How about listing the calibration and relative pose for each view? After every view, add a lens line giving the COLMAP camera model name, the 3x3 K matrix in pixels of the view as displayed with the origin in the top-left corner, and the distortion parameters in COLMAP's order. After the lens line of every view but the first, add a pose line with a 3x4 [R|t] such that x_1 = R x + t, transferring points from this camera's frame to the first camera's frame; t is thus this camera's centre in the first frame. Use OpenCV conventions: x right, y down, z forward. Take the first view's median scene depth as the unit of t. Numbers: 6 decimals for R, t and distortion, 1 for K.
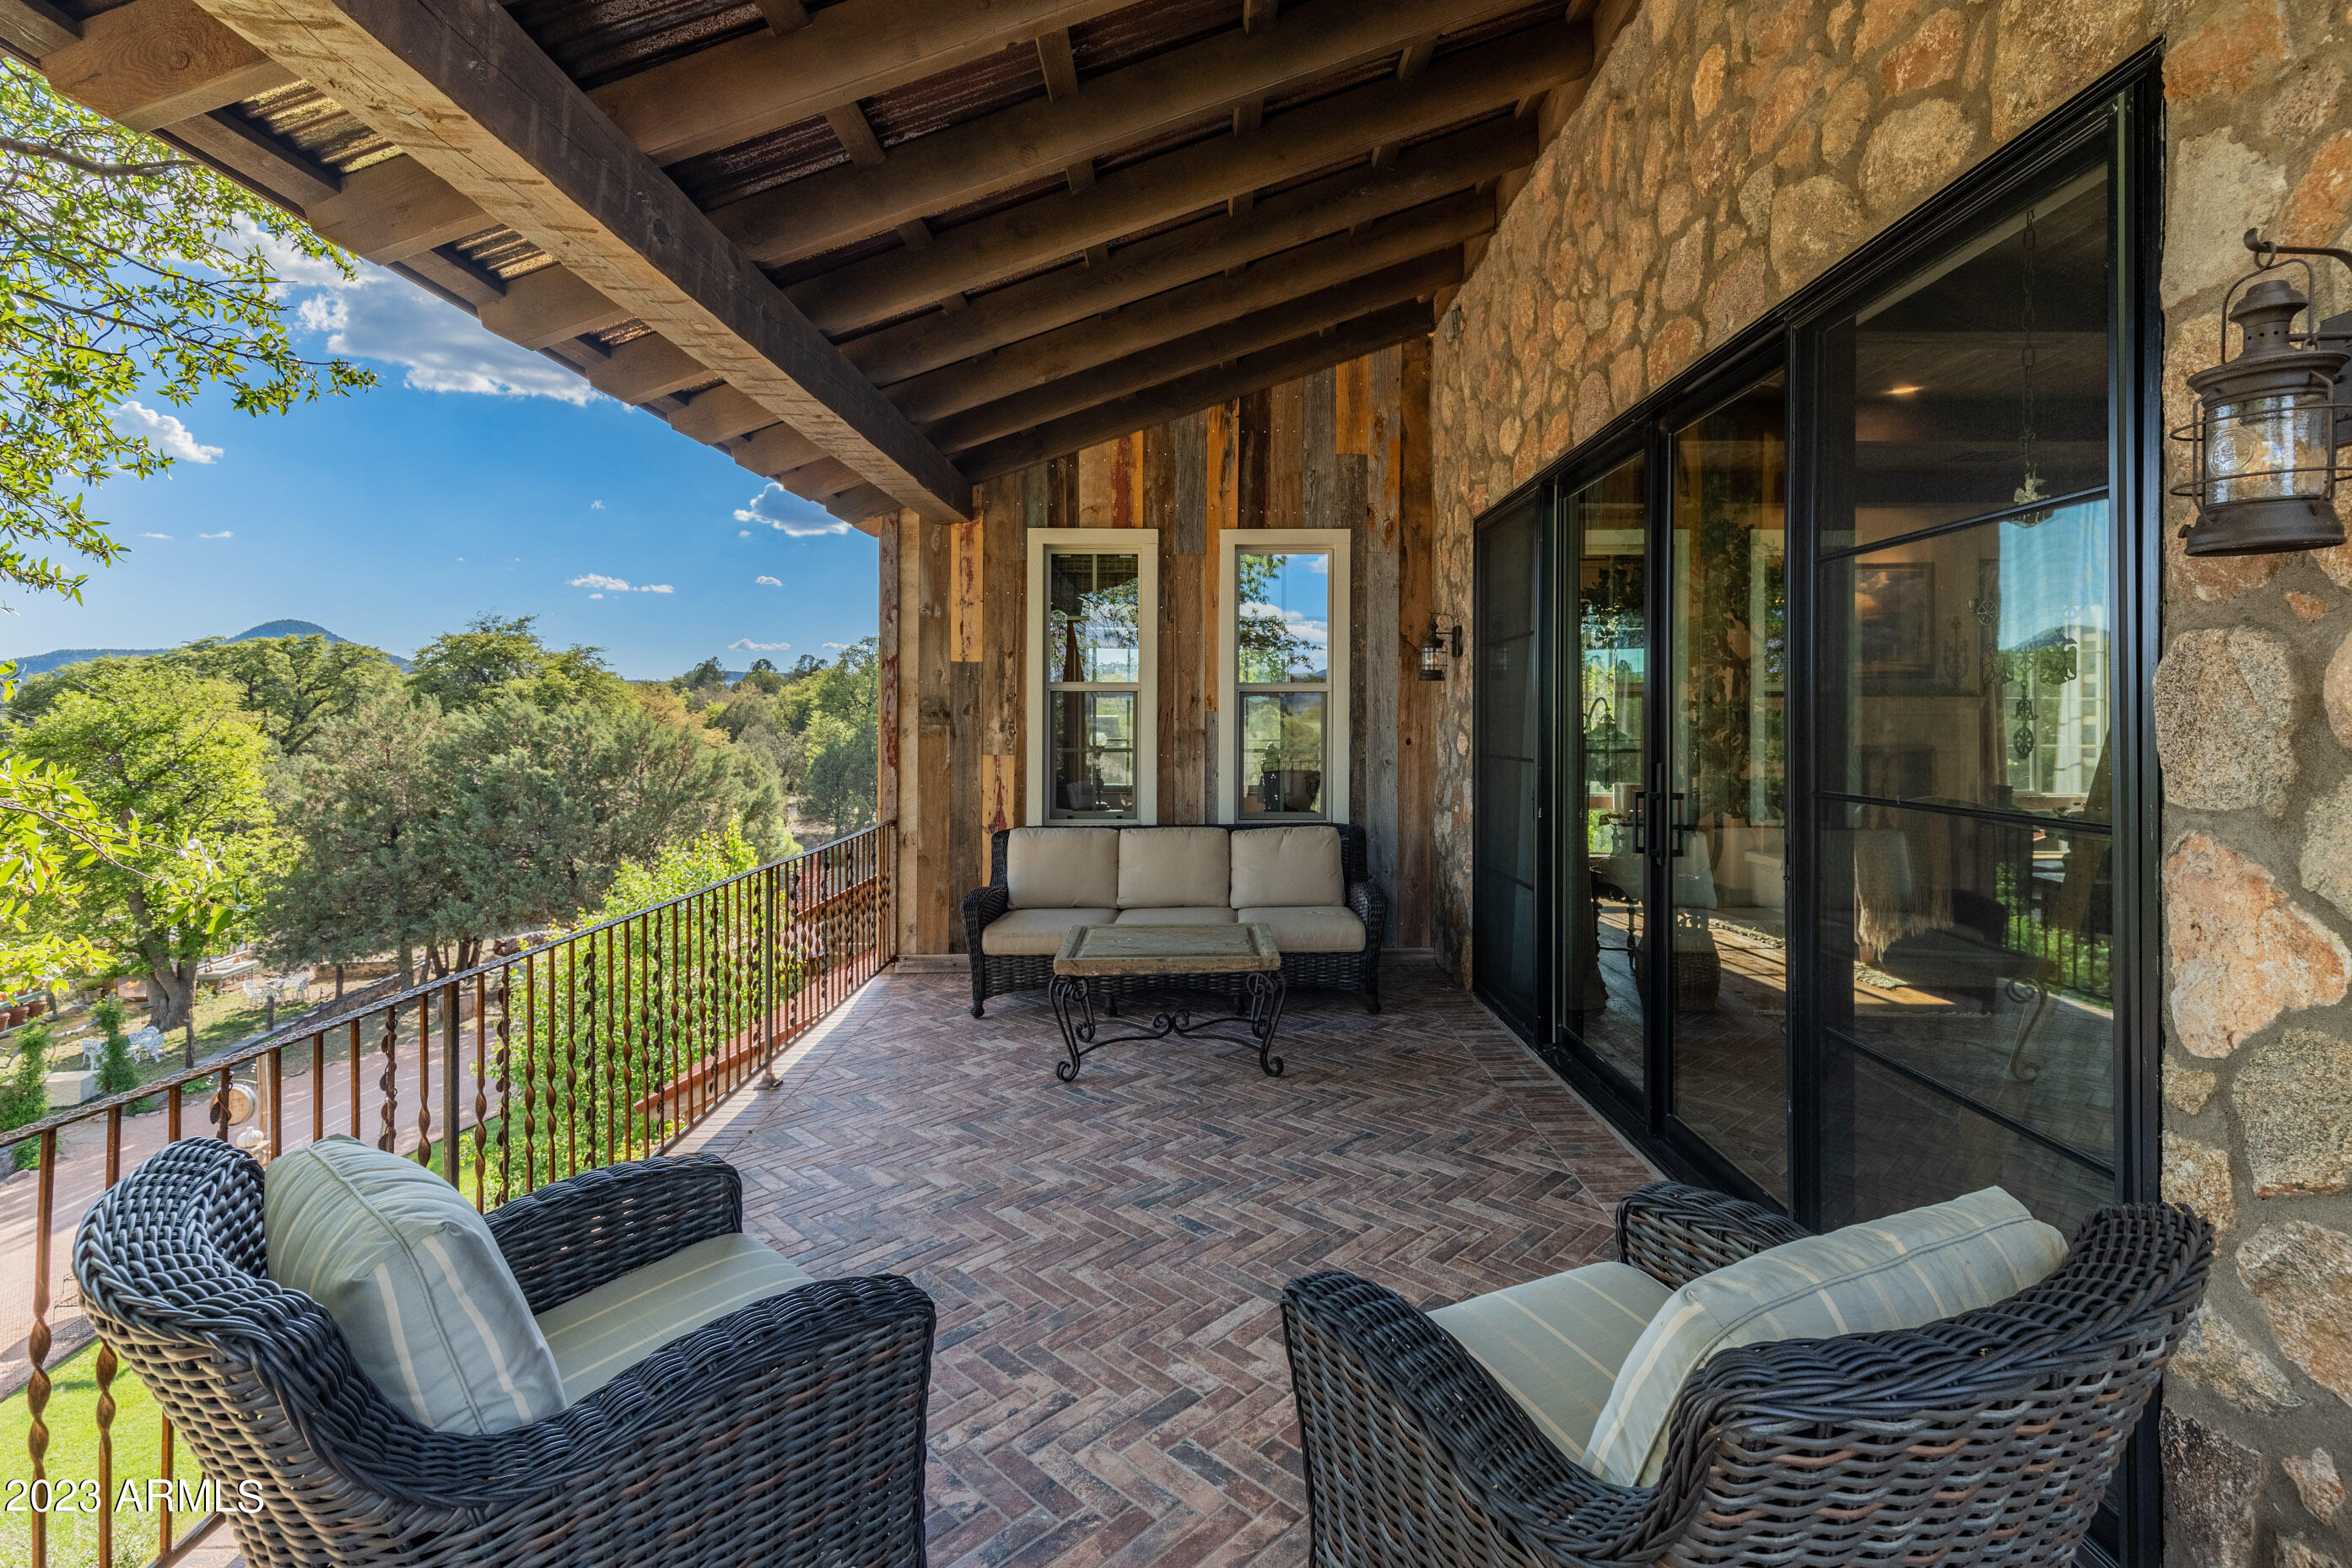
lens RADIAL K [[1095.4, 0, 1182.3], [0, 1095.4, 698.7], [0, 0, 1]] dist [0.016652, -0.006494]
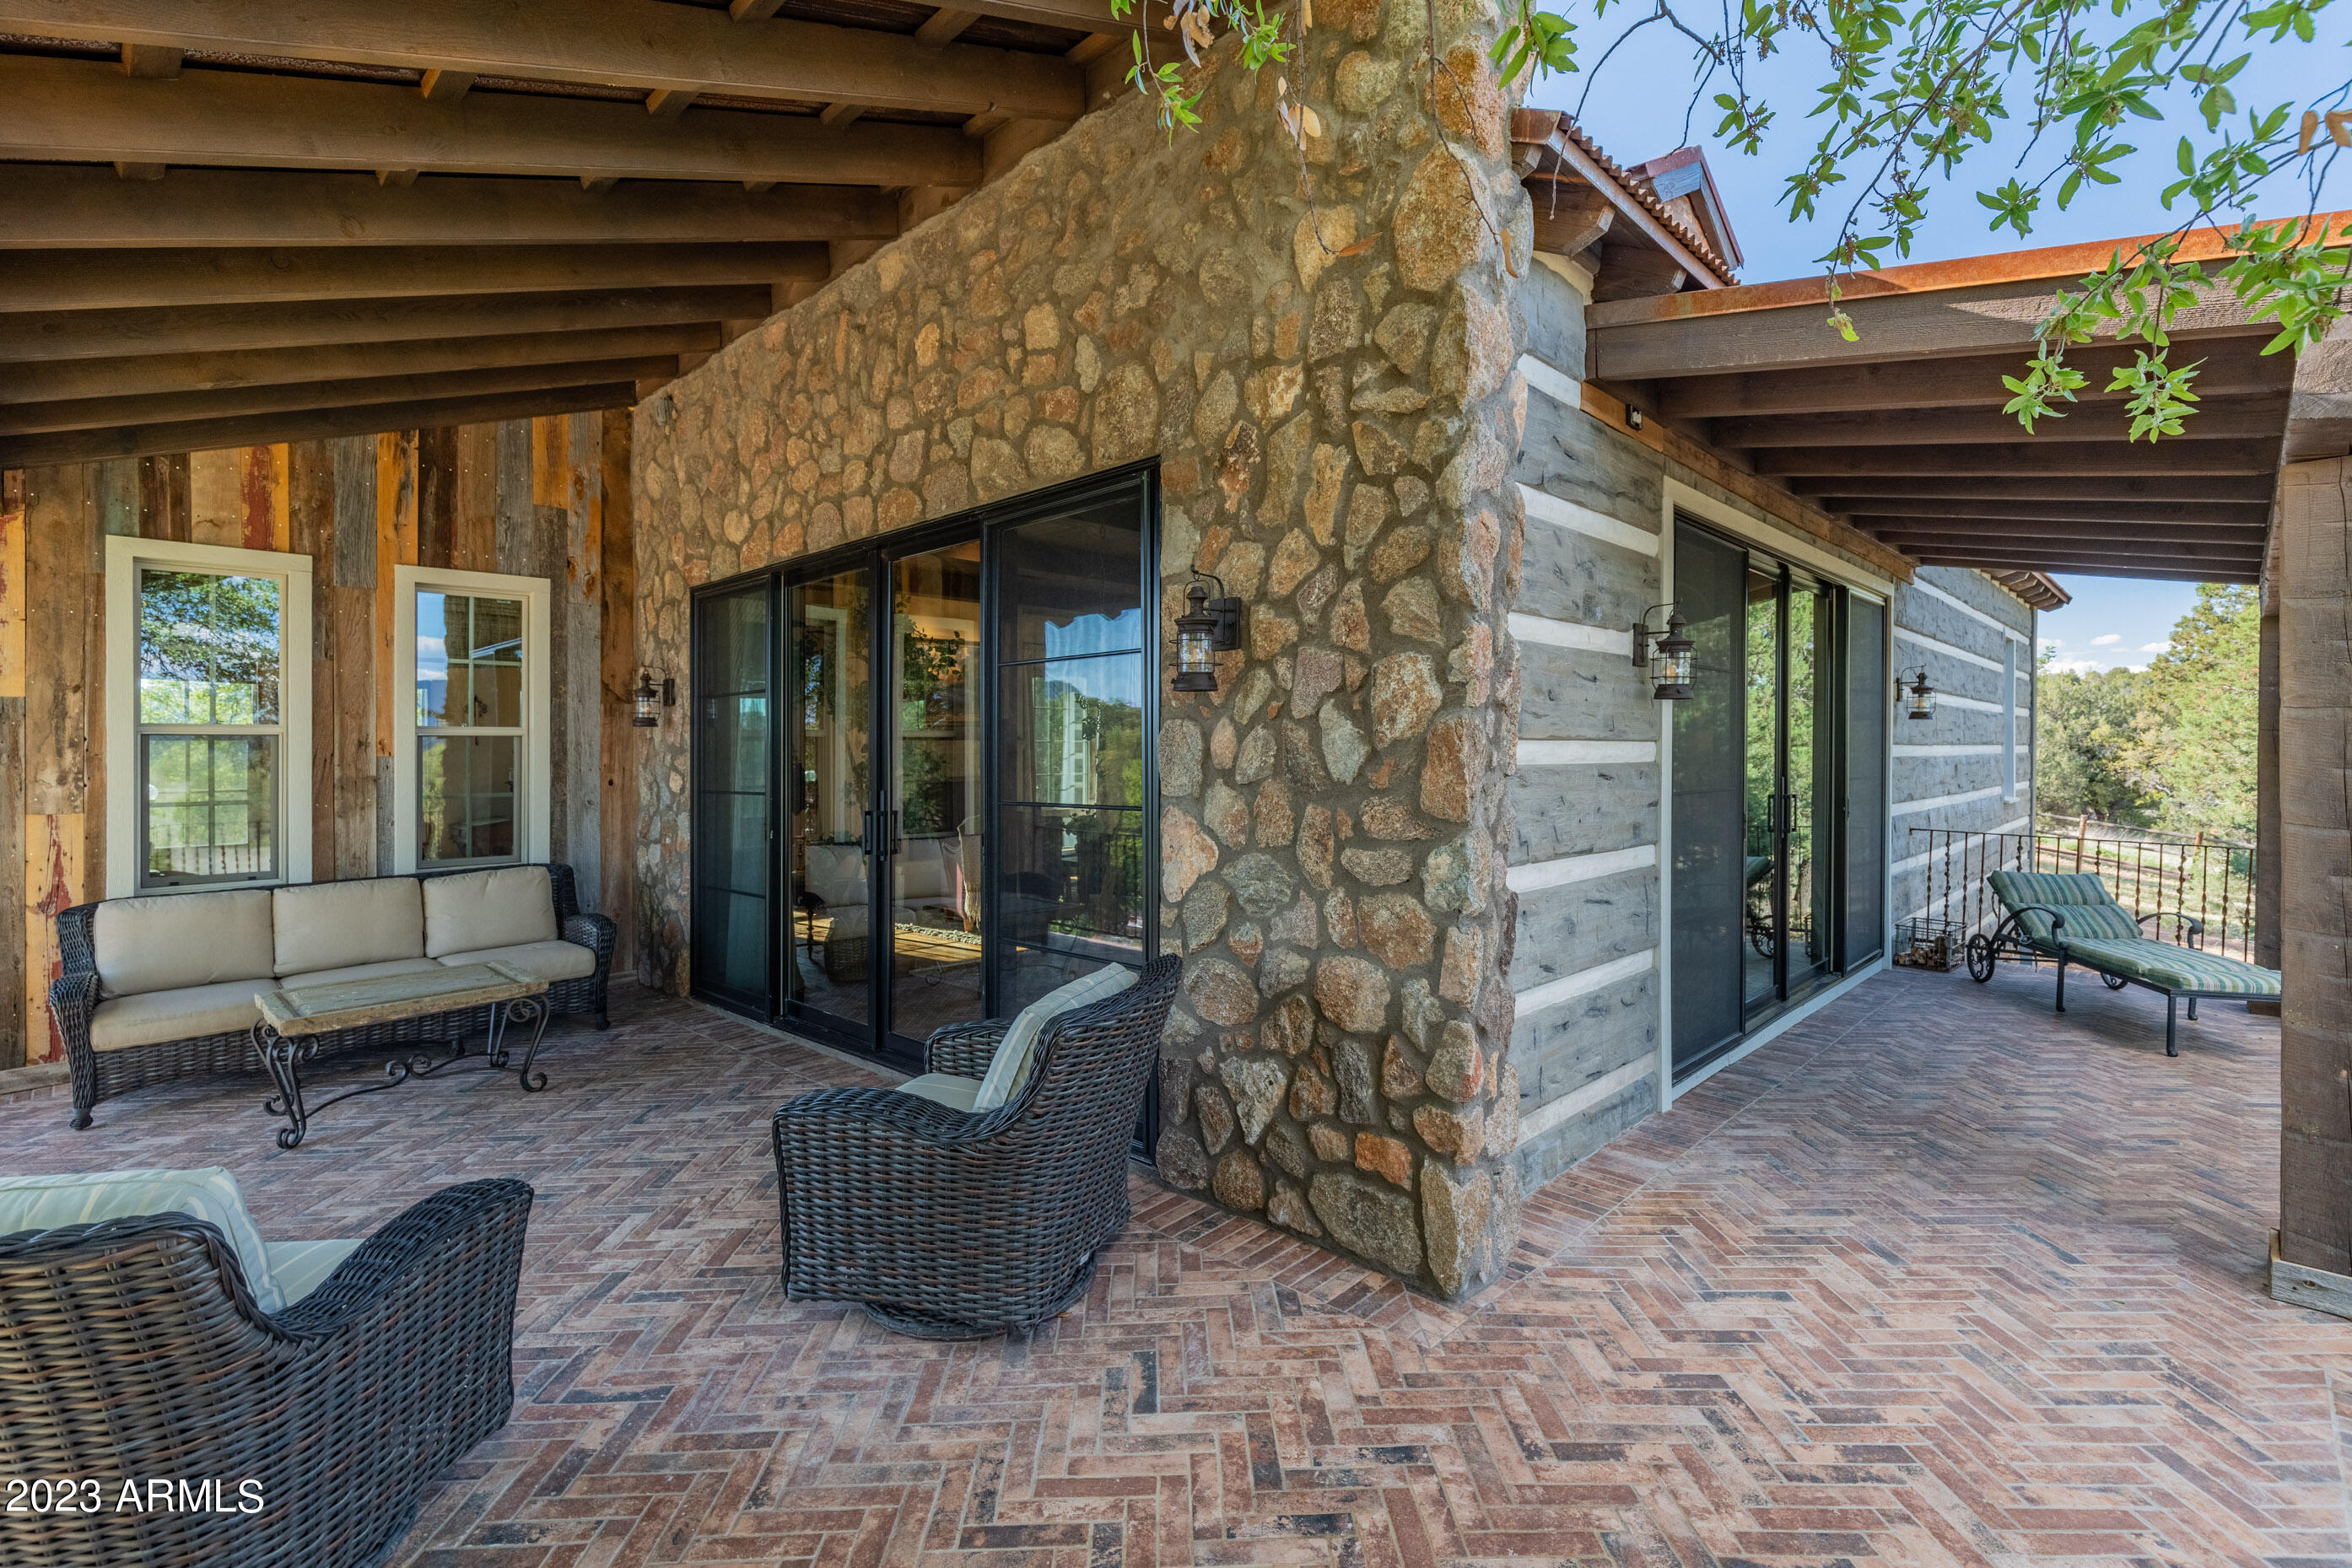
lens RADIAL K [[1069.9, 0, 1191.3], [0, 1069.9, 764.1], [0, 0, 1]] dist [0.004312, 0.000549]
pose [[0.689545, -0.015823, 0.724070, -0.184610], [-0.001884, 0.999719, 0.023641, -0.005692], [-0.724241, -0.017665, 0.689321, -0.156920]]
